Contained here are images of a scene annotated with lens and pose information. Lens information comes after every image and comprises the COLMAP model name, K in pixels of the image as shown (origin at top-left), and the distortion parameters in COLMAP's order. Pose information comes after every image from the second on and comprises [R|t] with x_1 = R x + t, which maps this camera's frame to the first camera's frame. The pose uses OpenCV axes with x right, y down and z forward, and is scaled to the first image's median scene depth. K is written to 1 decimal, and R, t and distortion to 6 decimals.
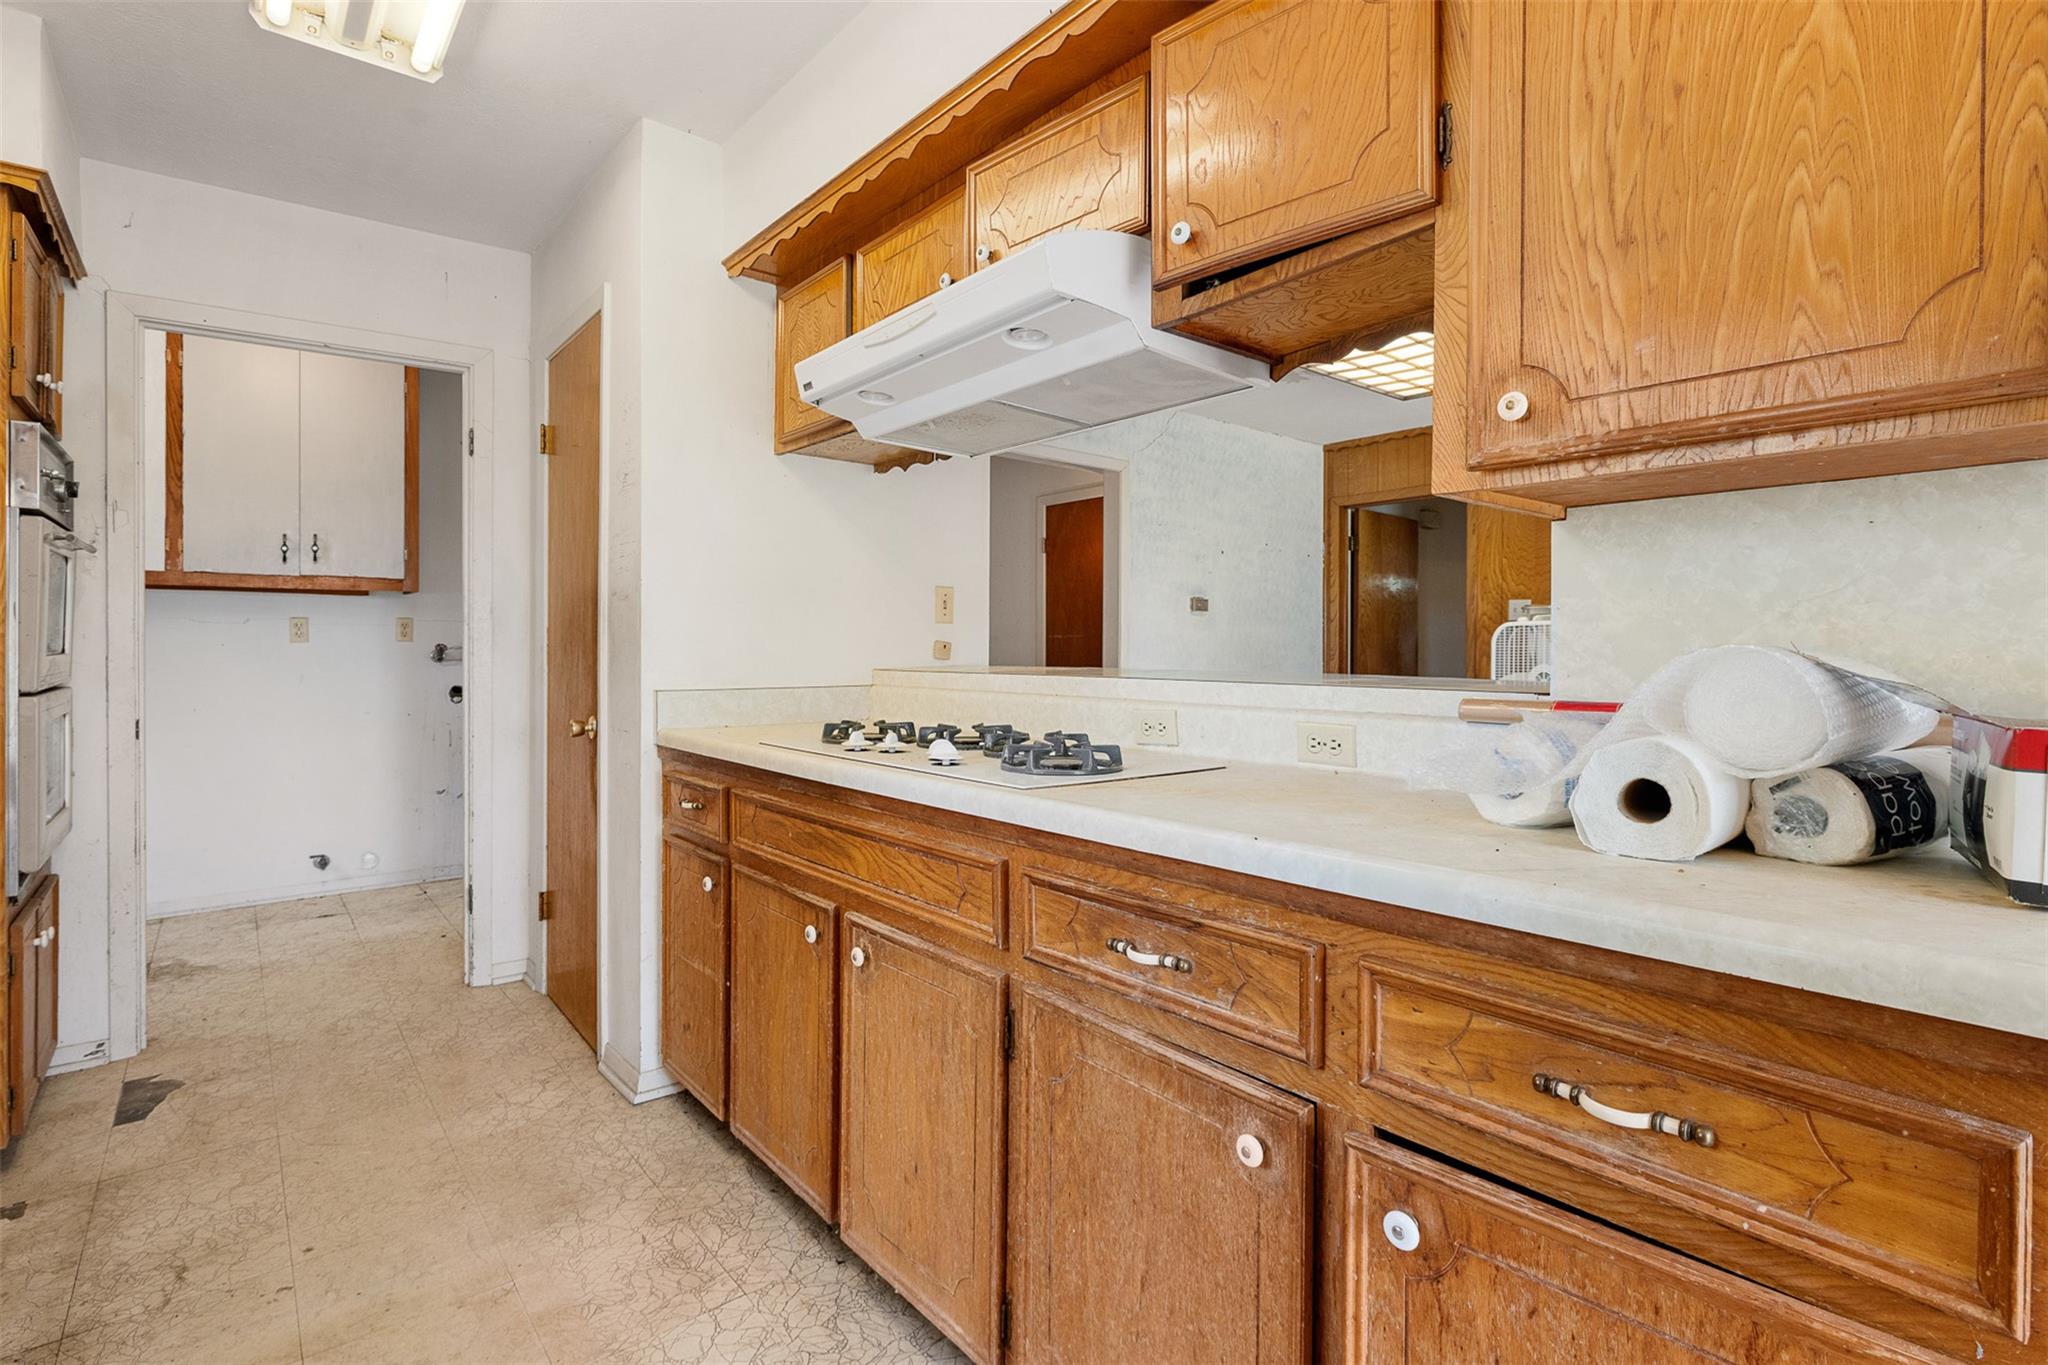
lens RADIAL K [[981.9, 0, 1019.3], [0, 981.9, 652.7], [0, 0, 1]] dist [-0.007894, 0.001325]
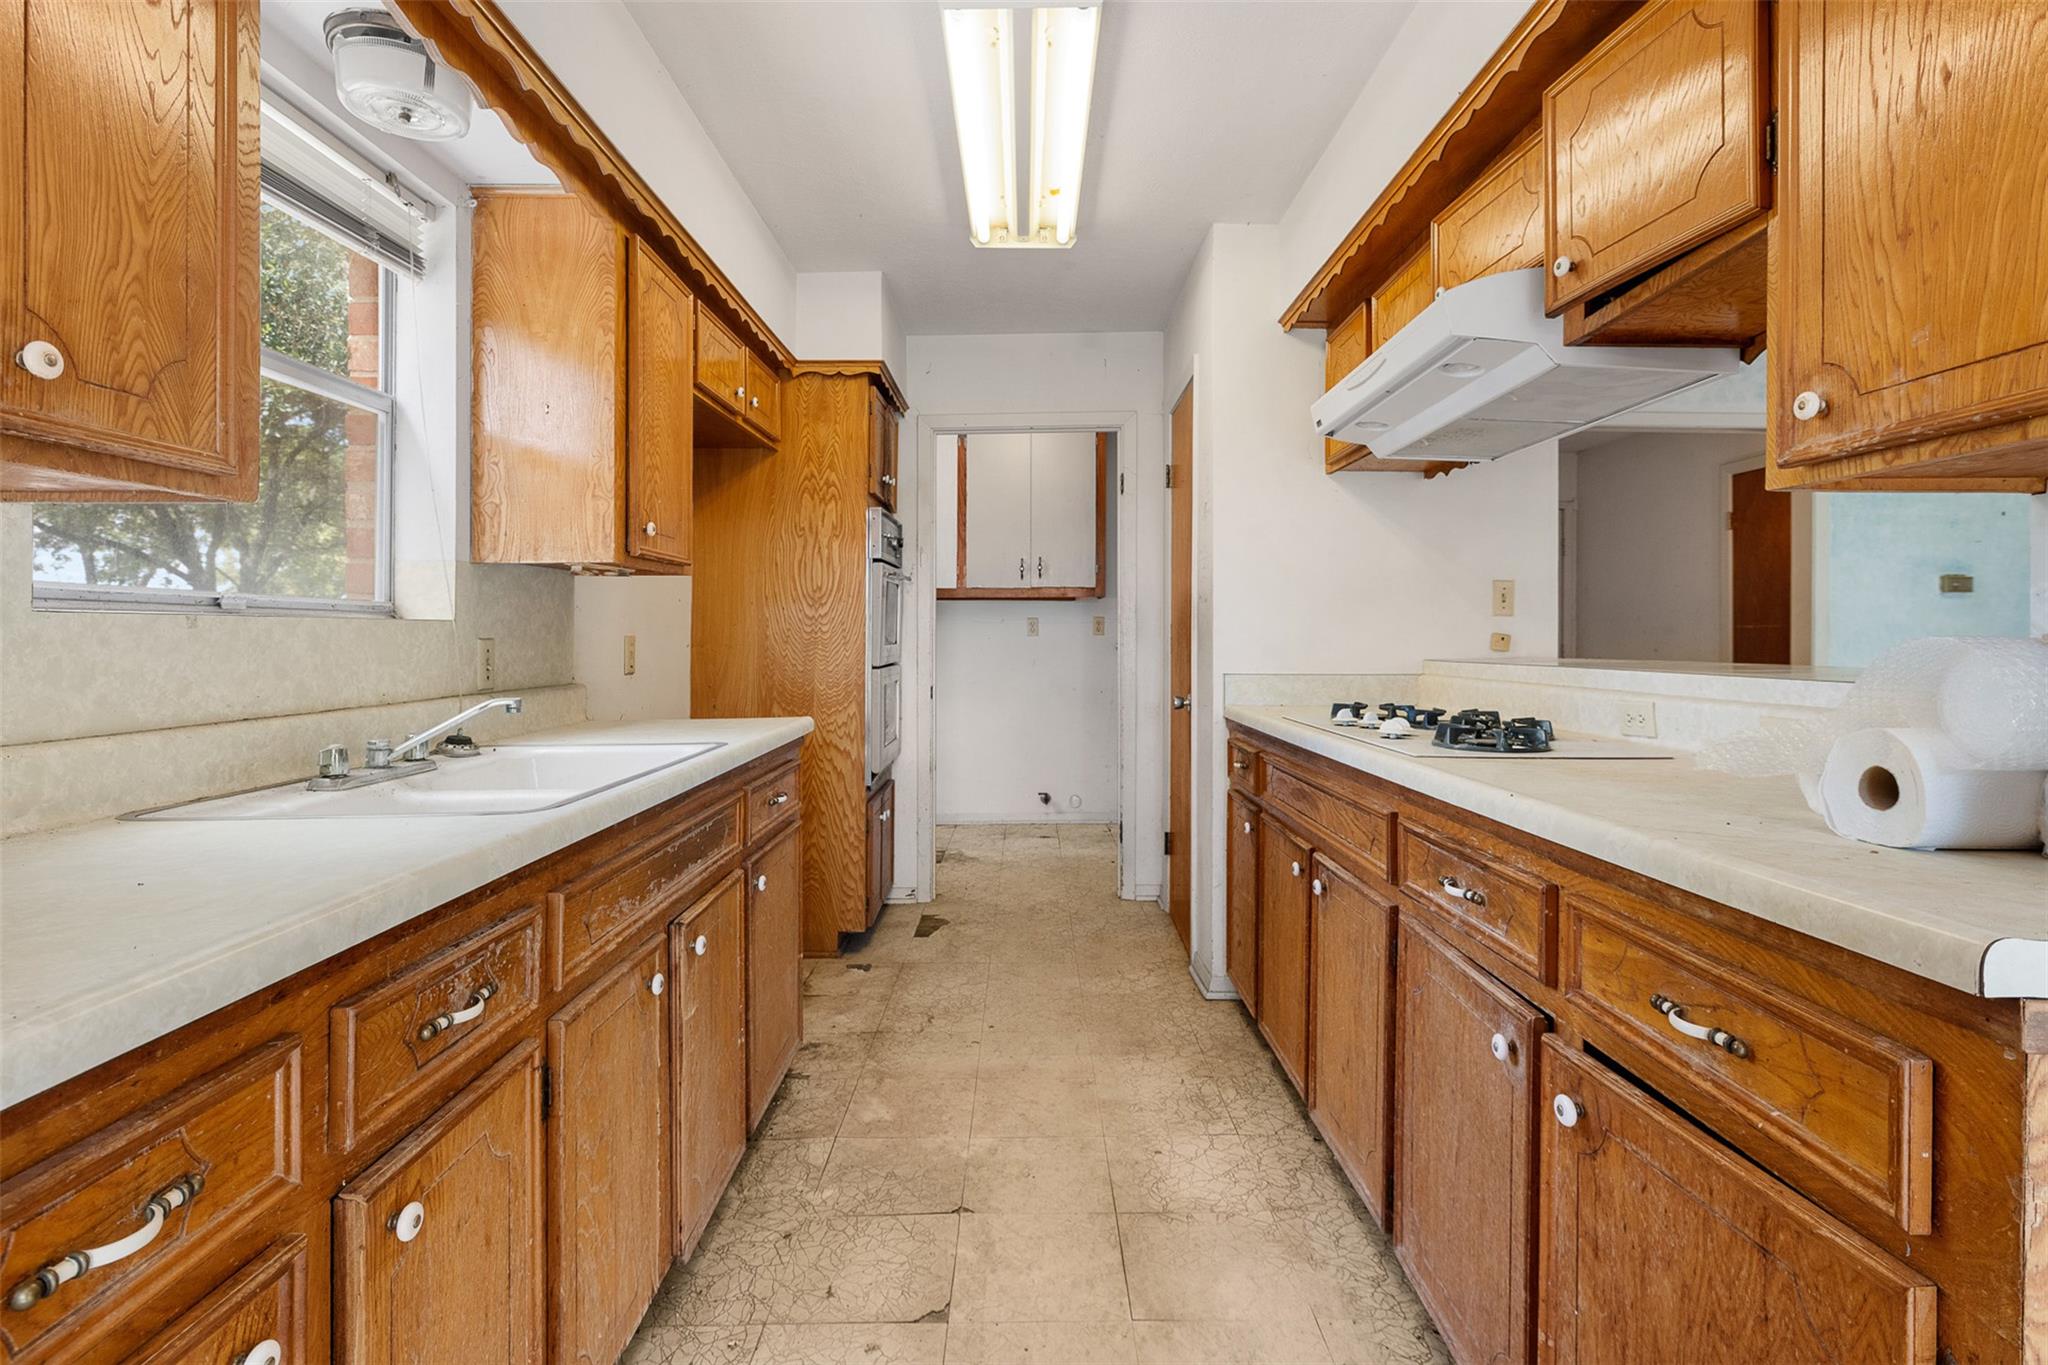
lens RADIAL K [[987.4, 0, 1018.7], [0, 987.4, 632.6], [0, 0, 1]] dist [-0.003457, 0.001307]
pose [[0.771723, -0.005480, -0.635935, 0.296782], [-0.002407, 0.999931, -0.011538, 0.000887], [0.635954, 0.010435, 0.771656, -0.186232]]
